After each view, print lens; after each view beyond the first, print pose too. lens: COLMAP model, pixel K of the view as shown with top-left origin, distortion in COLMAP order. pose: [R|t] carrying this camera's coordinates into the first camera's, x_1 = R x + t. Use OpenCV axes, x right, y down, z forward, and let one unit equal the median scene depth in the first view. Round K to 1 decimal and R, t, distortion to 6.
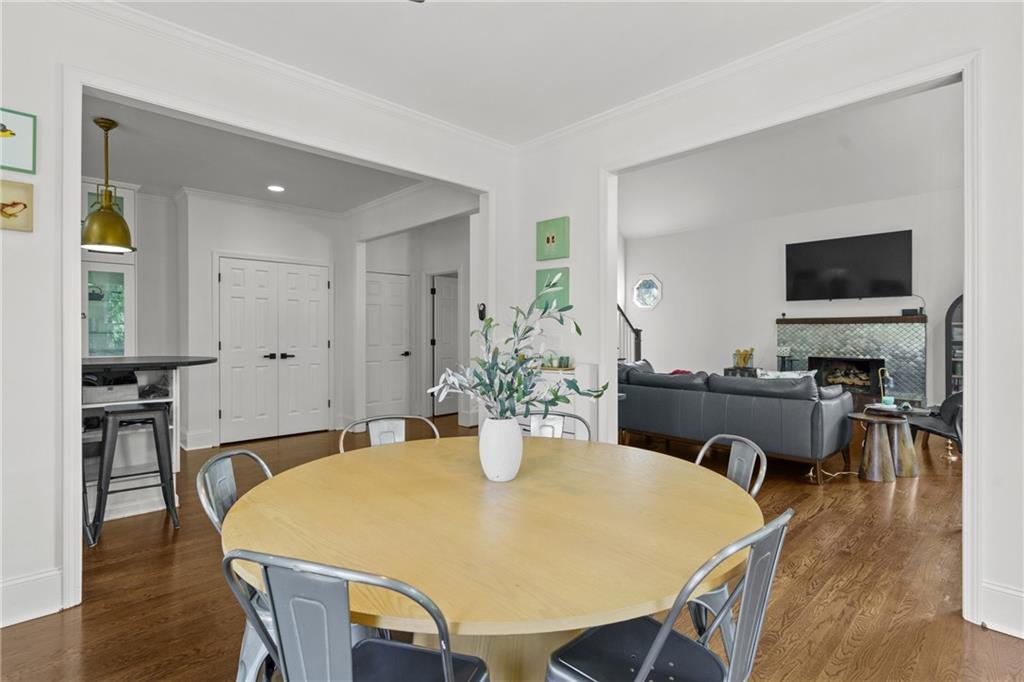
lens RADIAL K [[501.5, 0, 511.1], [0, 501.5, 341.3], [0, 0, 1]] dist [-0.003280, -0.000105]
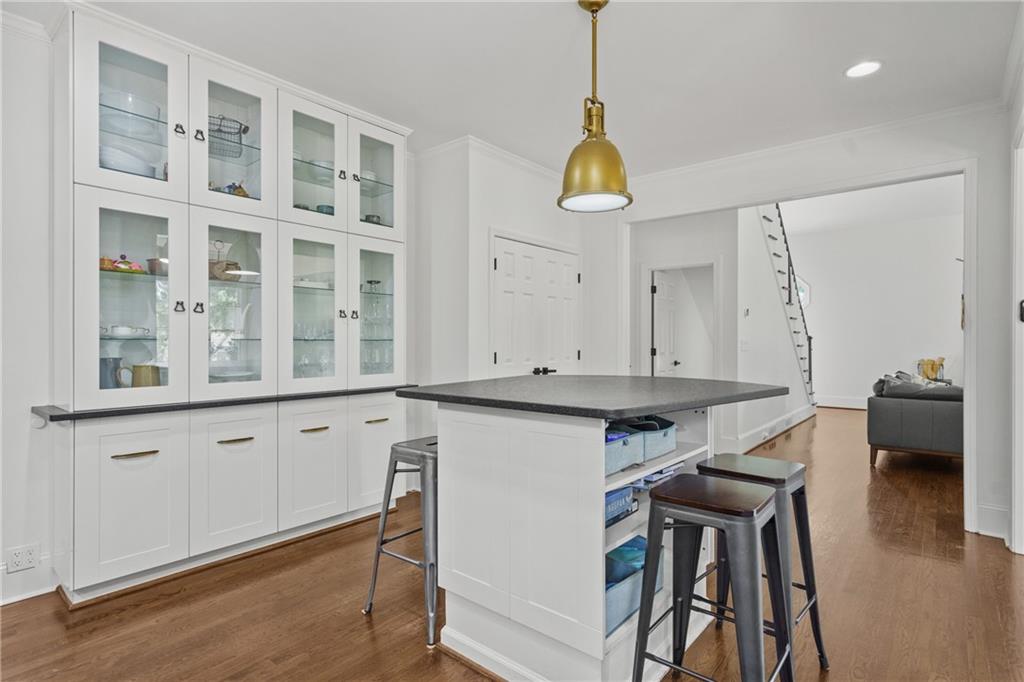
lens RADIAL K [[522.4, 0, 511.6], [0, 522.4, 342.3], [0, 0, 1]] dist [0.002183, 0.000617]
pose [[0.994166, -0.002350, 0.107833, -0.599640], [0.004243, 0.999841, -0.017329, -0.000415], [-0.107775, 0.017686, 0.994018, 0.229956]]
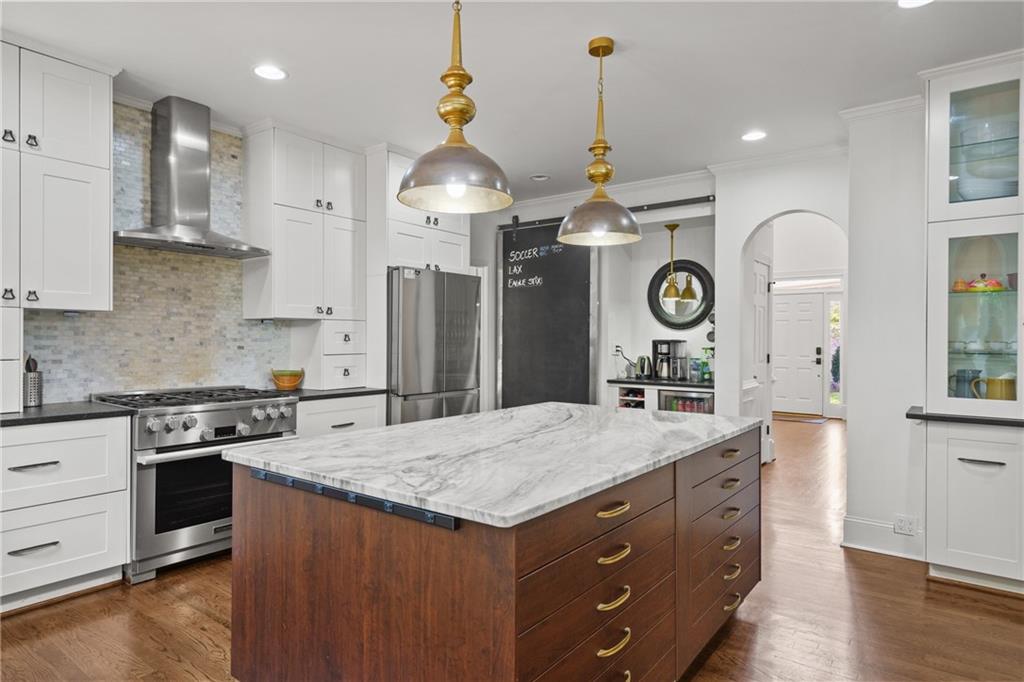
lens RADIAL K [[590.2, 0, 505.0], [0, 590.2, 338.5], [0, 0, 1]] dist [0.006611, 0.000069]
pose [[0.145478, 0.000095, -0.989361, -0.406247], [-0.020388, 0.999788, -0.002902, -0.015199], [0.989151, 0.020594, 0.145449, 0.201314]]
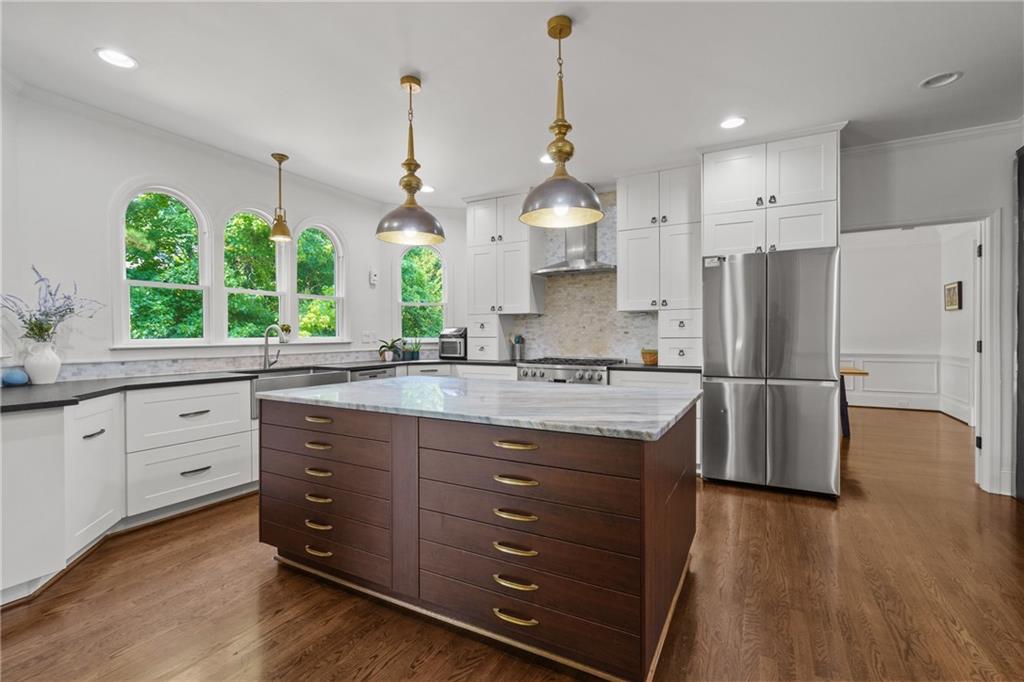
lens RADIAL K [[465.4, 0, 511.3], [0, 465.4, 337.4], [0, 0, 1]] dist [-0.002196, 0.000316]
pose [[-0.953805, 0.008056, -0.300319, -0.719899], [0.001317, 0.999743, 0.022635, -0.010461], [0.300425, 0.021194, -0.953570, 0.711972]]
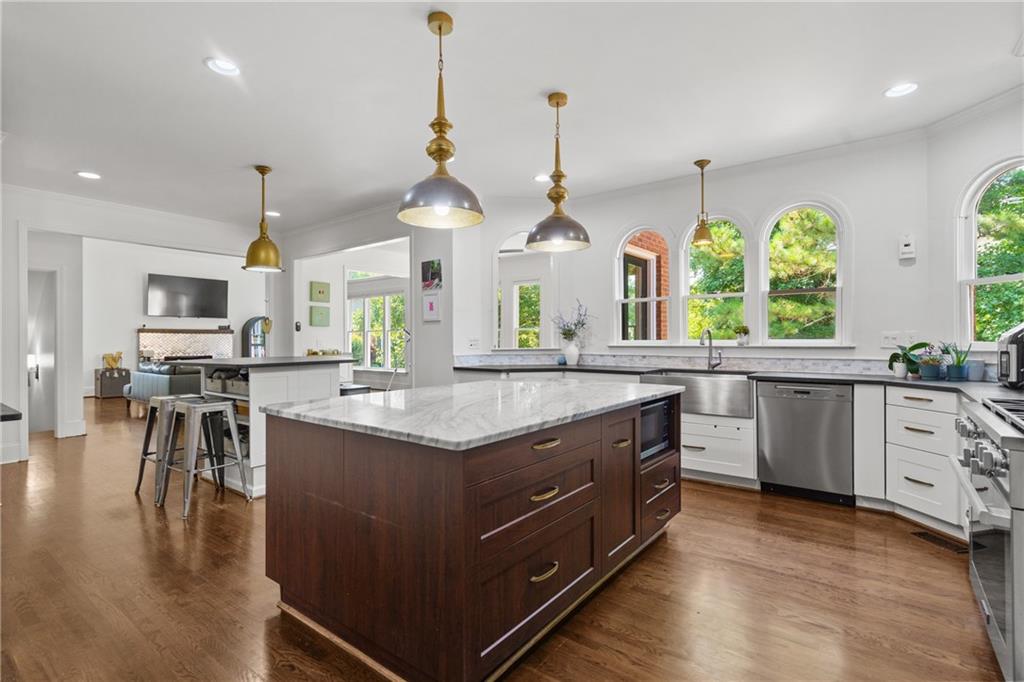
lens RADIAL K [[465.4, 0, 522.0], [0, 465.4, 341.0], [0, 0, 1]] dist [-0.002196, 0.000316]
pose [[-0.182526, 0.001321, 0.983200, -1.238046], [0.014867, 0.999888, 0.001417, 0.002195], [-0.983089, 0.014875, -0.182525, 0.350348]]
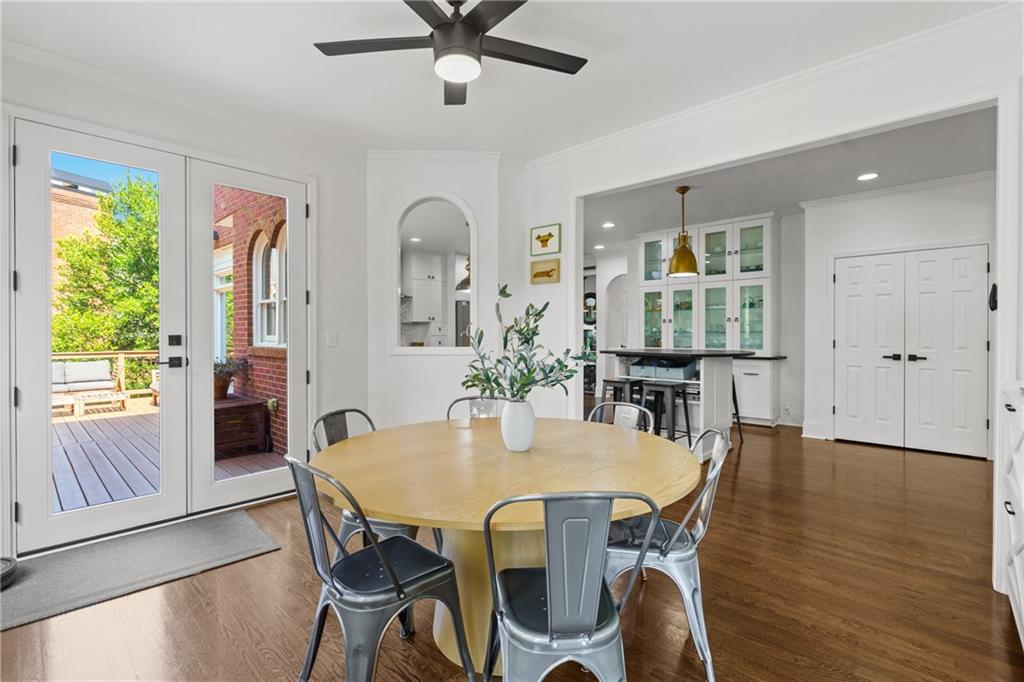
lens RADIAL K [[465.4, 0, 511.6], [0, 465.4, 337.3], [0, 0, 1]] dist [-0.002196, 0.000316]
pose [[0.051923, 0.009283, -0.998608, 0.325518], [-0.013128, 0.999877, 0.008612, -0.004281], [0.998565, 0.012663, 0.052039, 0.263667]]
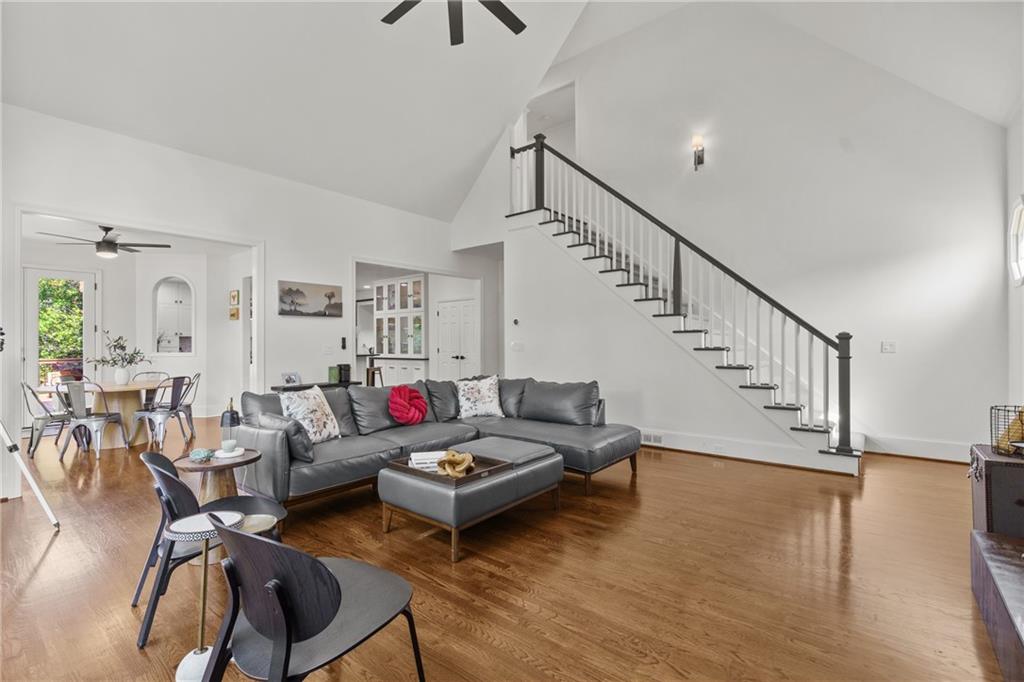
lens RADIAL K [[465.4, 0, 507.1], [0, 465.4, 344.4], [0, 0, 1]] dist [-0.002196, 0.000316]
pose [[0.108401, -0.000161, -0.994107, 1.076929], [-0.011354, 0.999935, -0.001400, -0.013291], [0.994042, 0.011439, 0.108392, 1.000189]]
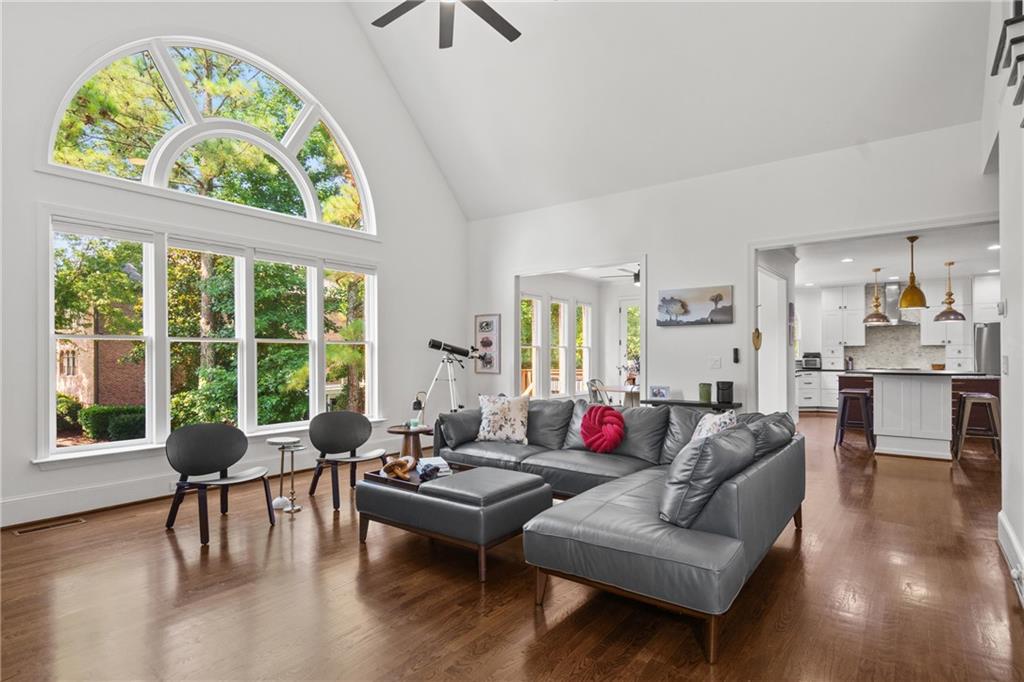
lens RADIAL K [[522.4, 0, 512.0], [0, 522.4, 355.5], [0, 0, 1]] dist [0.002183, 0.000617]
pose [[-0.990480, 0.001641, -0.137644, 0.529926], [-0.000405, 0.999890, 0.014837, -0.027005], [0.137653, 0.014751, -0.990371, 1.629427]]
